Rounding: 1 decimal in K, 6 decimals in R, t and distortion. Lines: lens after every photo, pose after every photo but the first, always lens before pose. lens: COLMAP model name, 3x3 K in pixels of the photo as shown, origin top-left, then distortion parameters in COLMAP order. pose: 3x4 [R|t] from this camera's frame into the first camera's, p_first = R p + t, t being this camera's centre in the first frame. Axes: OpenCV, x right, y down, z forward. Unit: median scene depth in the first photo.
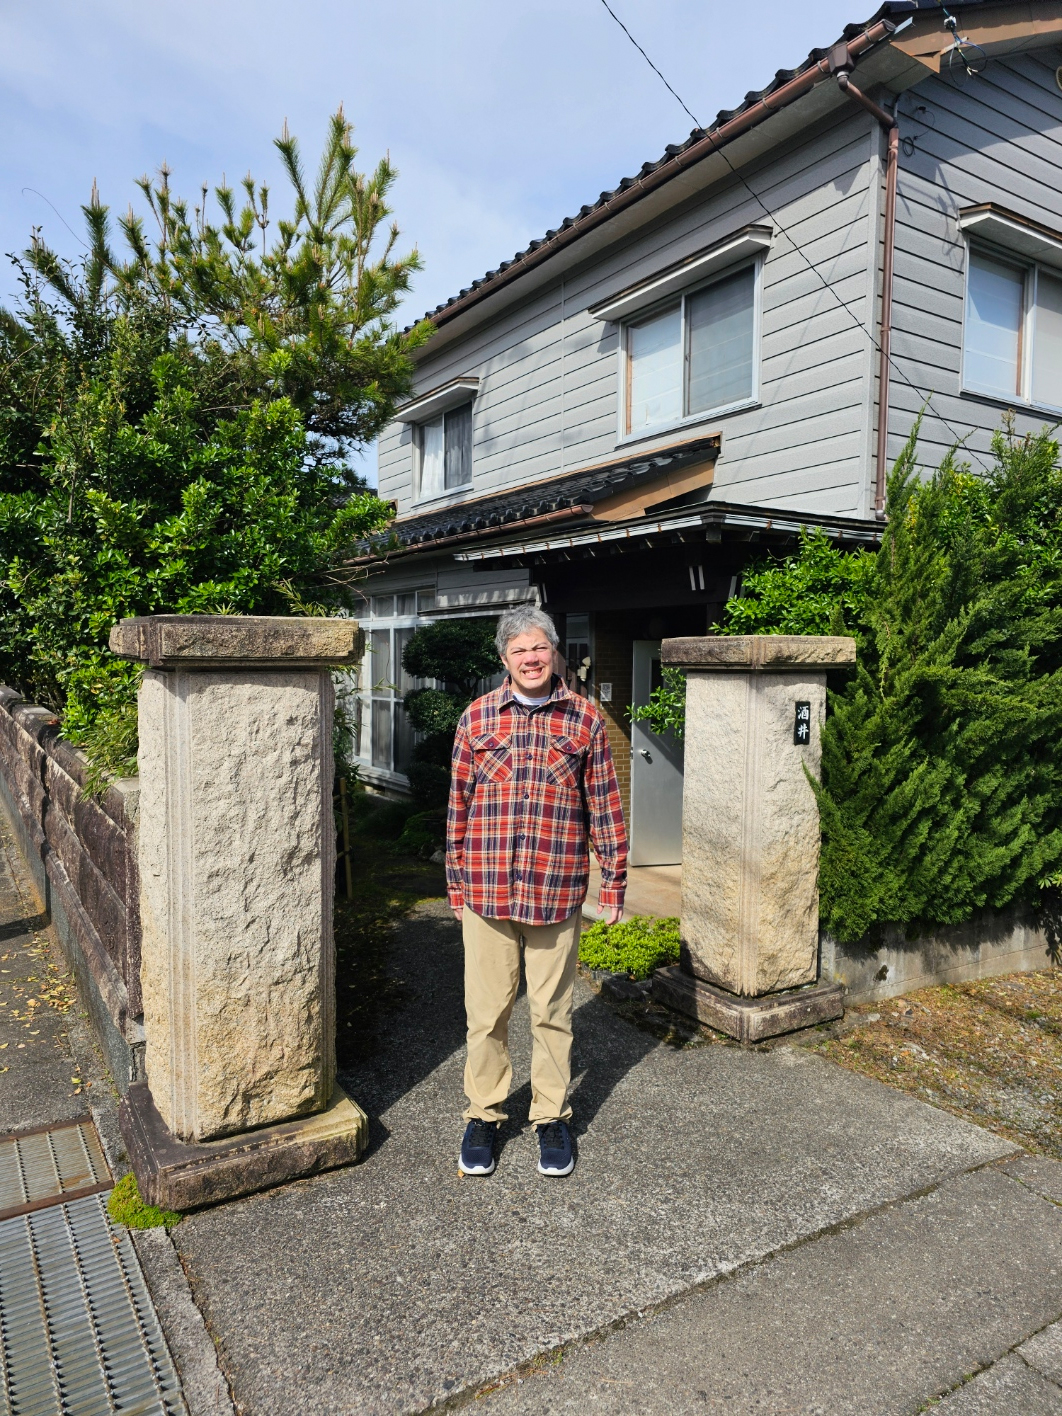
lens RADIAL K [[949.5, 0, 531.0], [0, 949.5, 708.0], [0, 0, 1]] dist [0.078681, -0.076191]
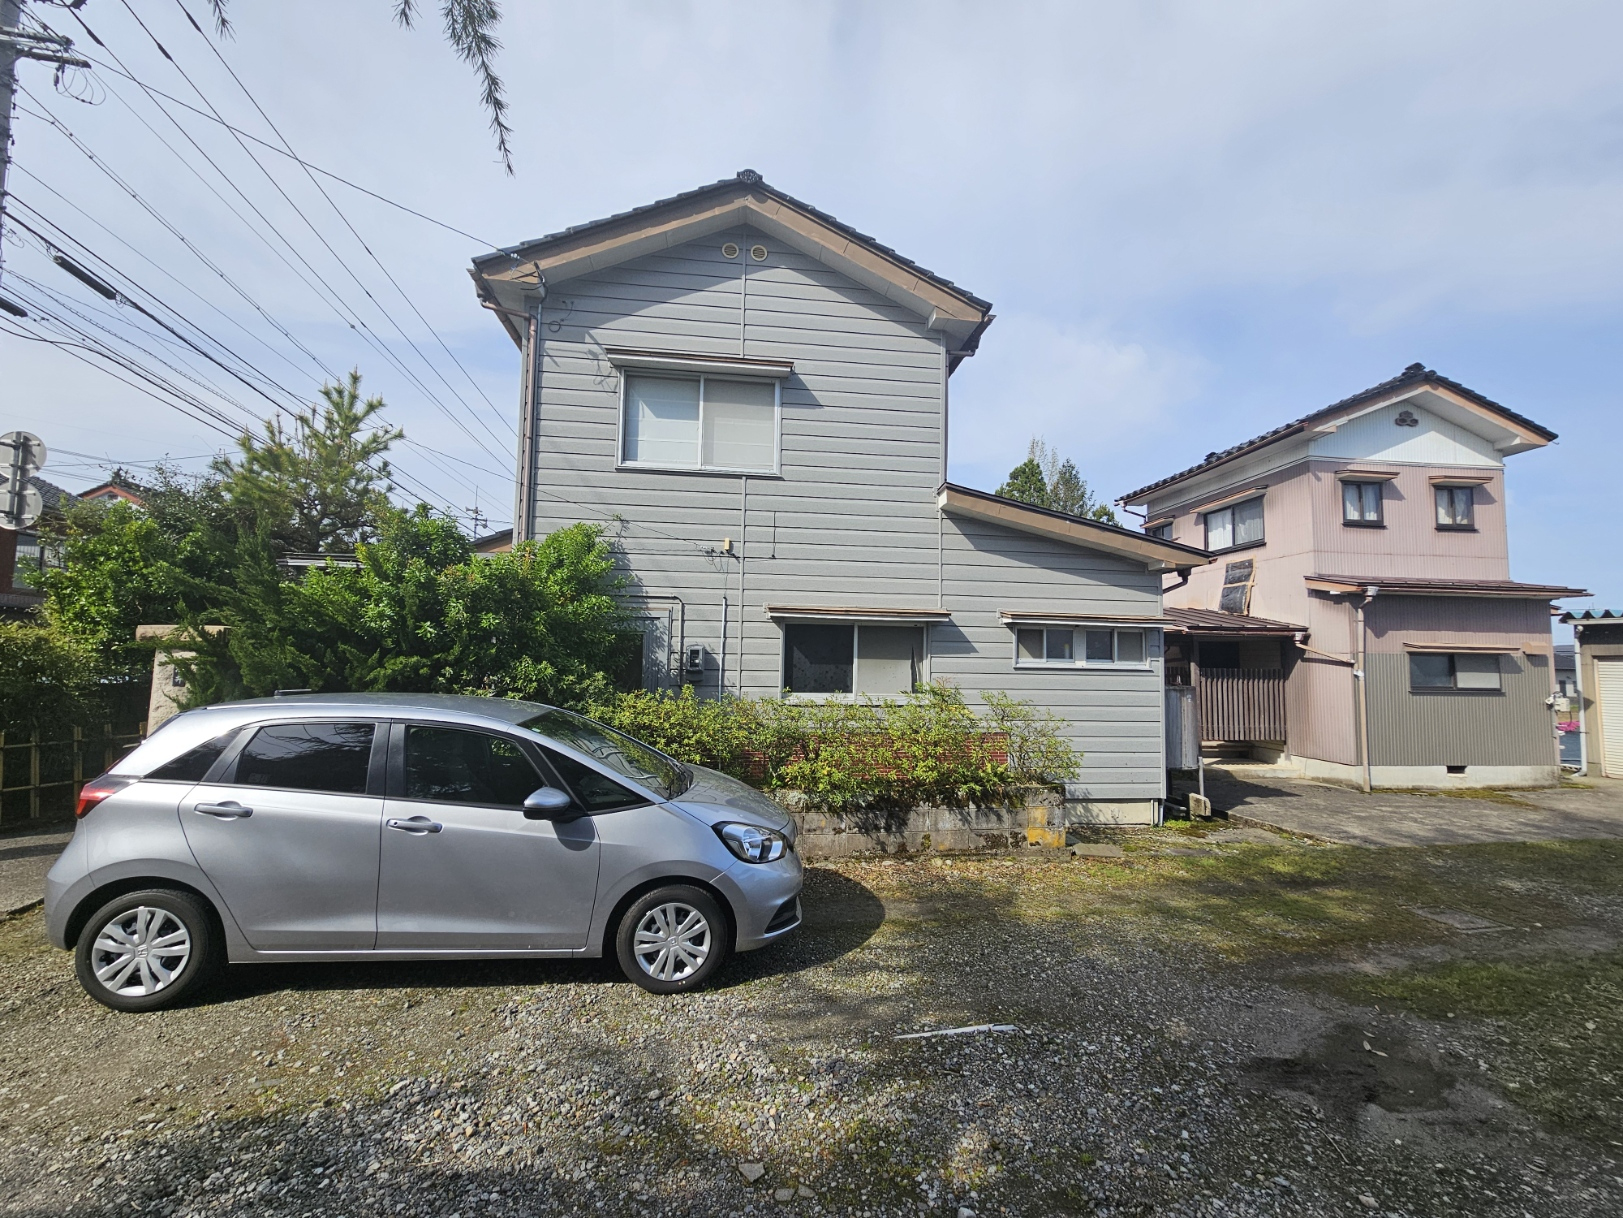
lens RADIAL K [[673.0, 0, 811.5], [0, 673.0, 609.0], [0, 0, 1]] dist [-0.003230, -0.000187]
pose [[0.898440, -0.022582, -0.438516, 1.718912], [-0.032761, 0.992446, -0.118229, 0.001751], [0.437873, 0.120588, 0.890913, 0.343054]]
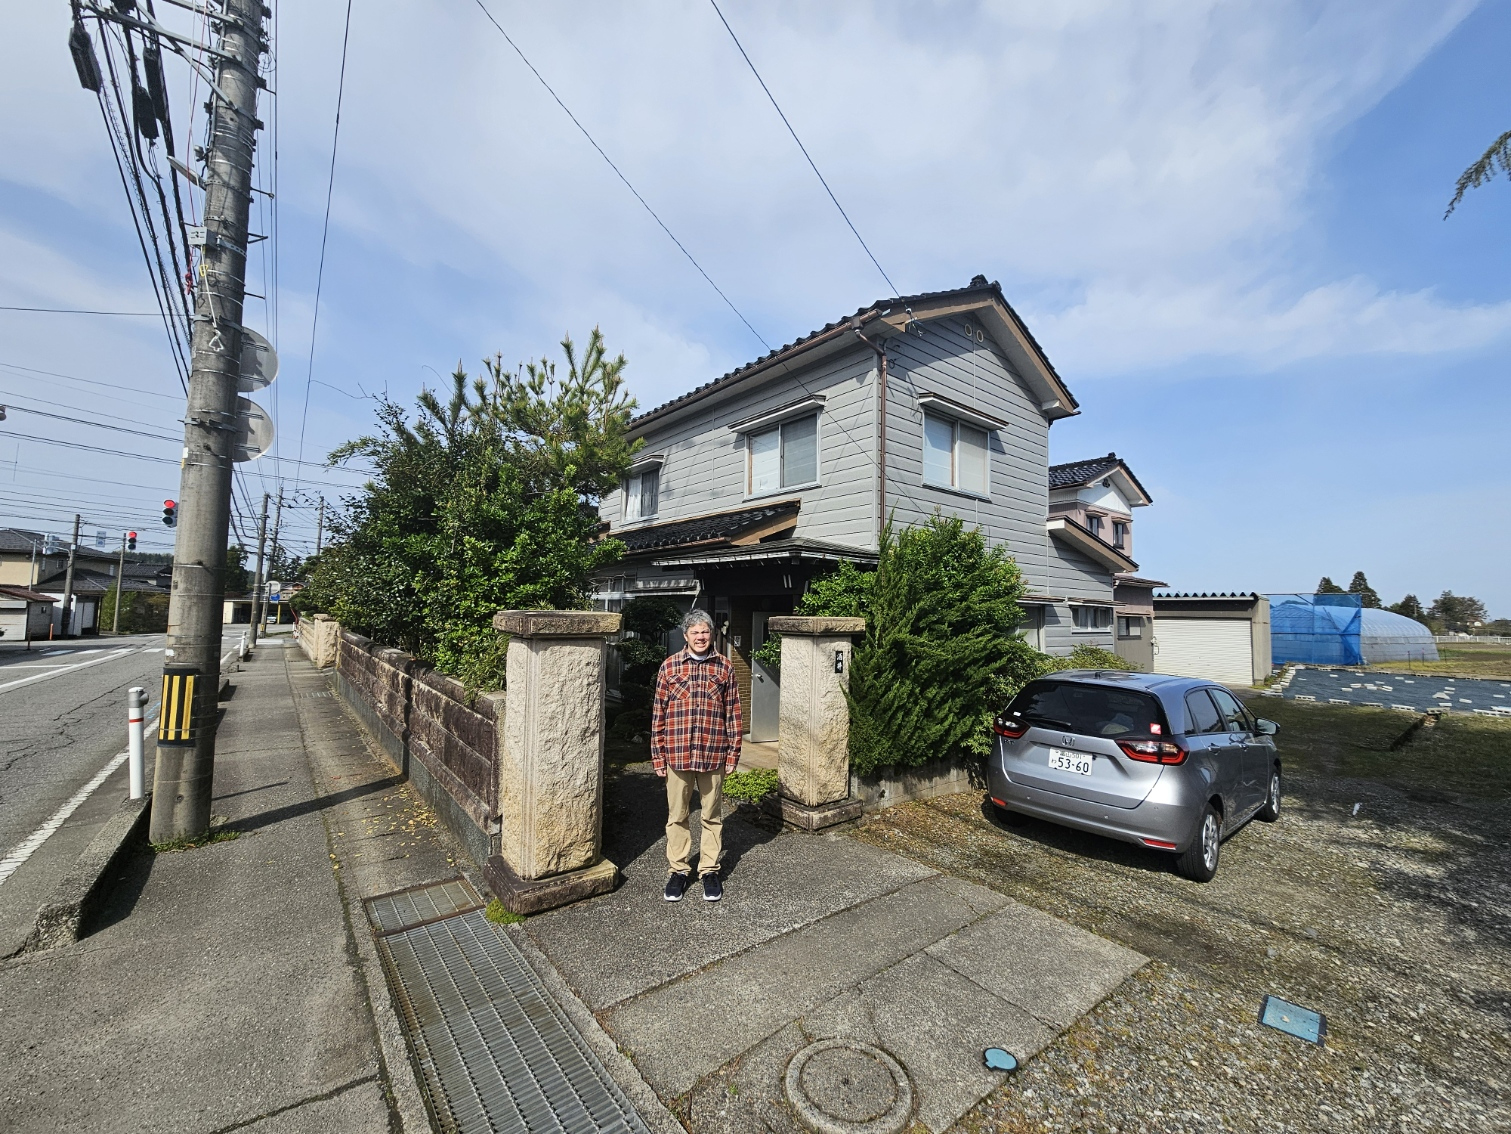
lens RADIAL K [[628.7, 0, 759.8], [0, 628.7, 568.6], [0, 0, 1]] dist [0.000301, 0.000446]
pose [[0.992544, 0.017472, 0.120625, -0.033564], [-0.003189, 0.993056, -0.117602, -0.020118], [-0.121842, 0.116340, 0.985708, -0.249643]]
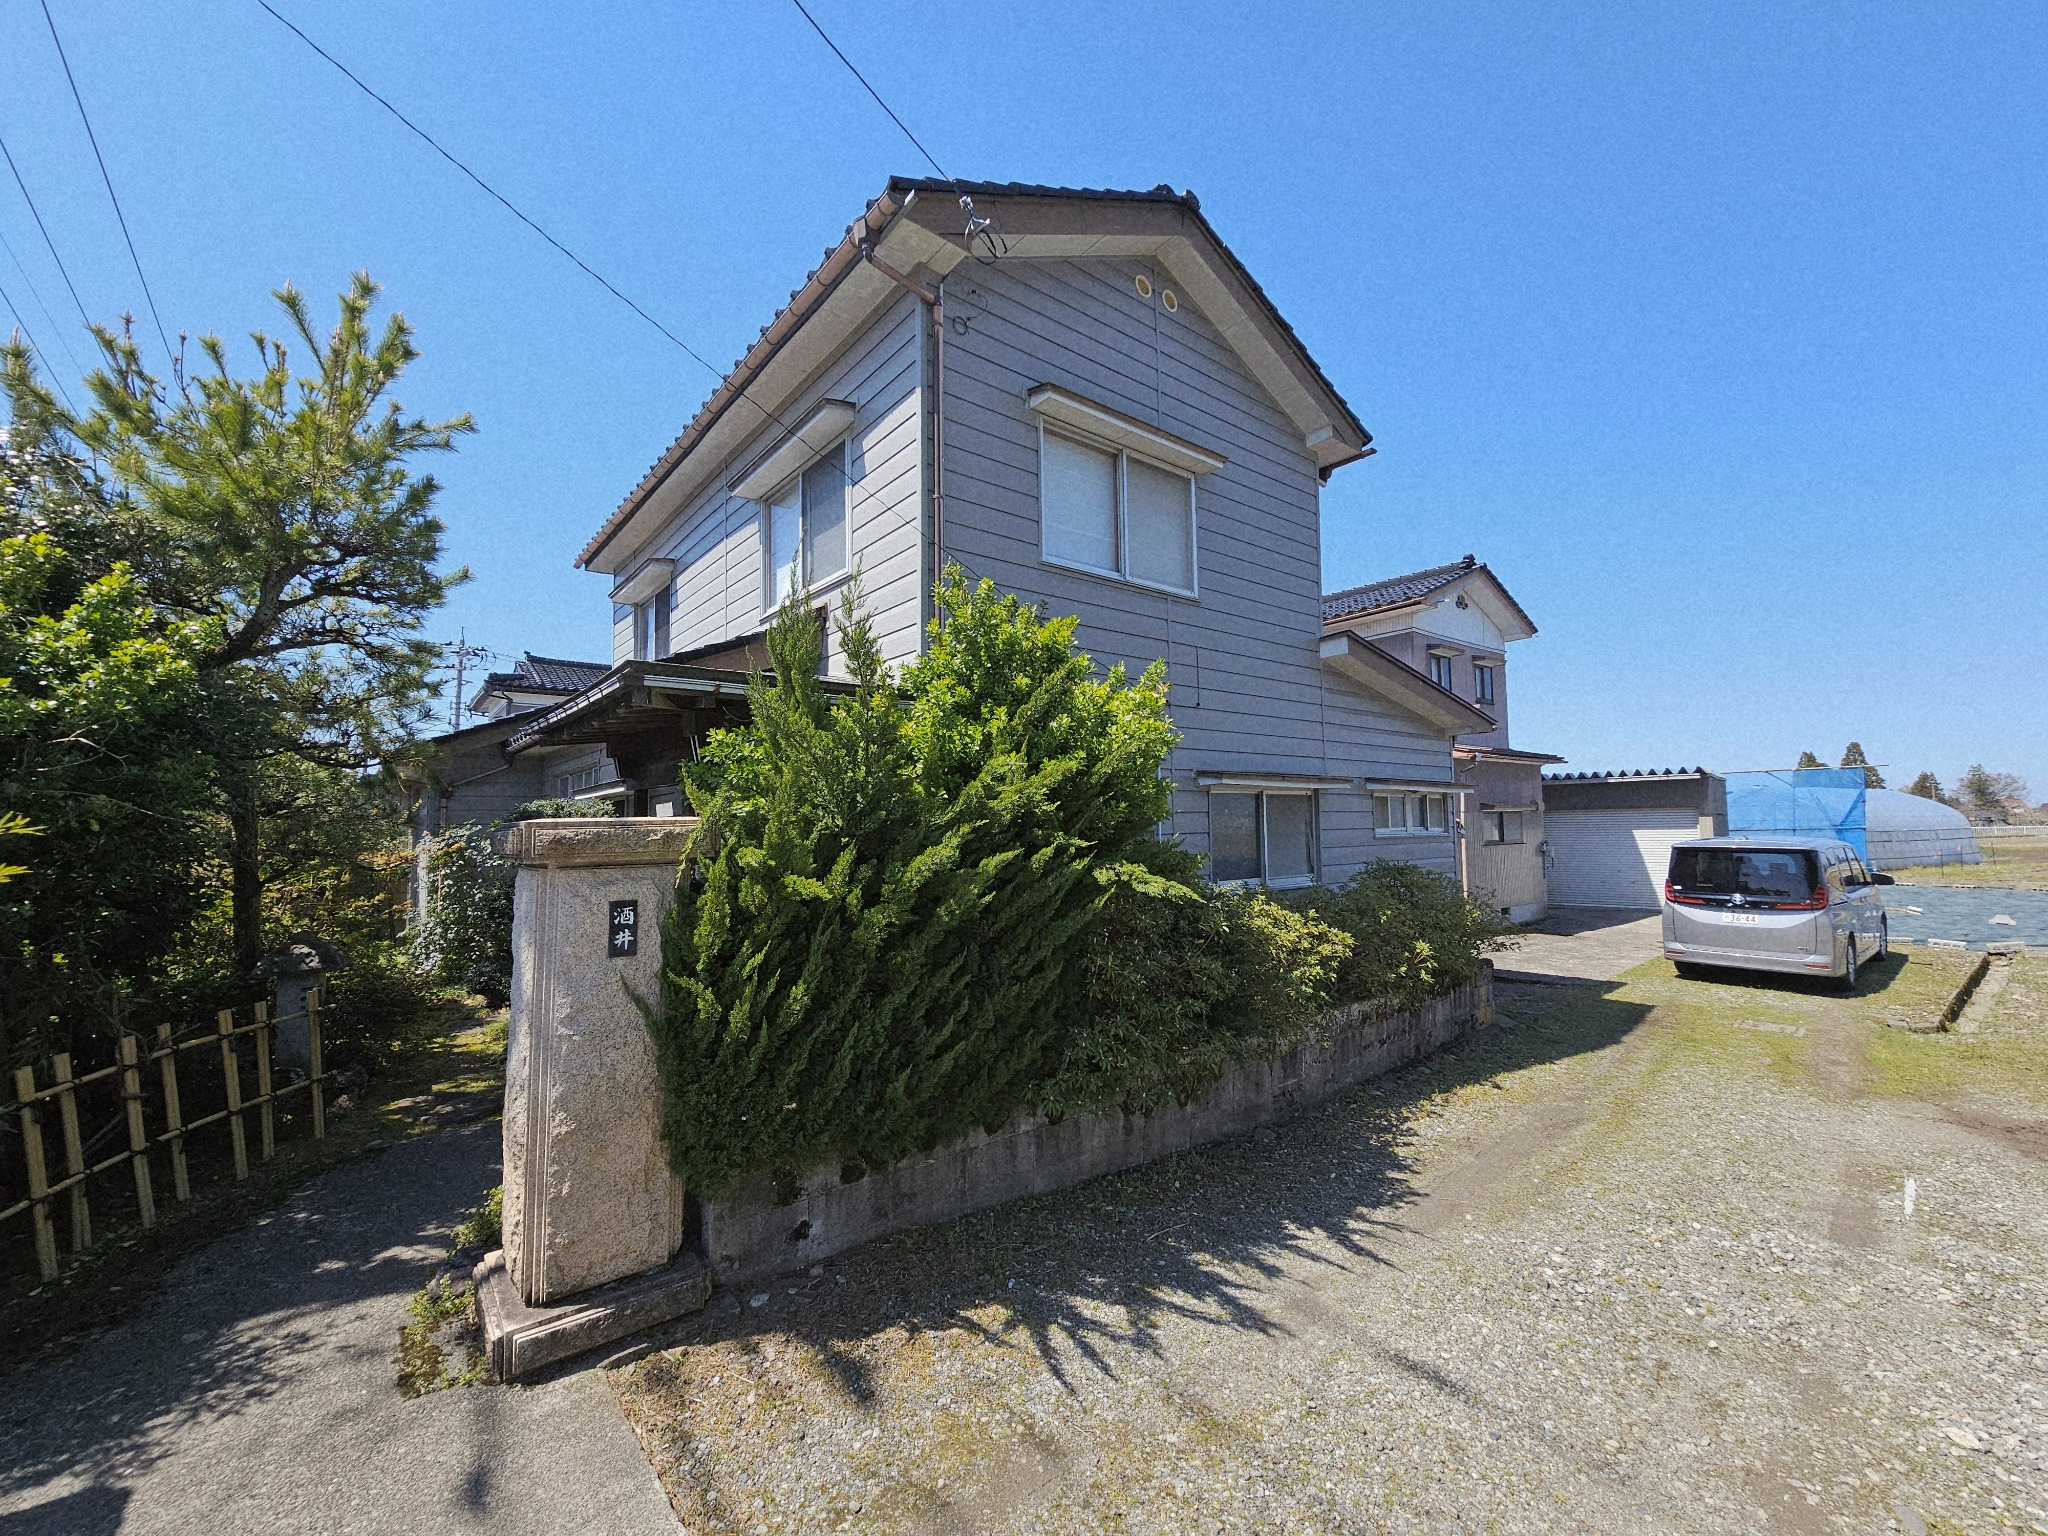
lens RADIAL K [[852.2, 0, 1029.8], [0, 852.2, 770.1], [0, 0, 1]] dist [0.000301, 0.000446]
pose [[0.993317, -0.016580, 0.114219, 0.482098], [0.029731, 0.992988, -0.114414, -0.021416], [-0.111521, 0.117045, 0.986845, 0.226623]]
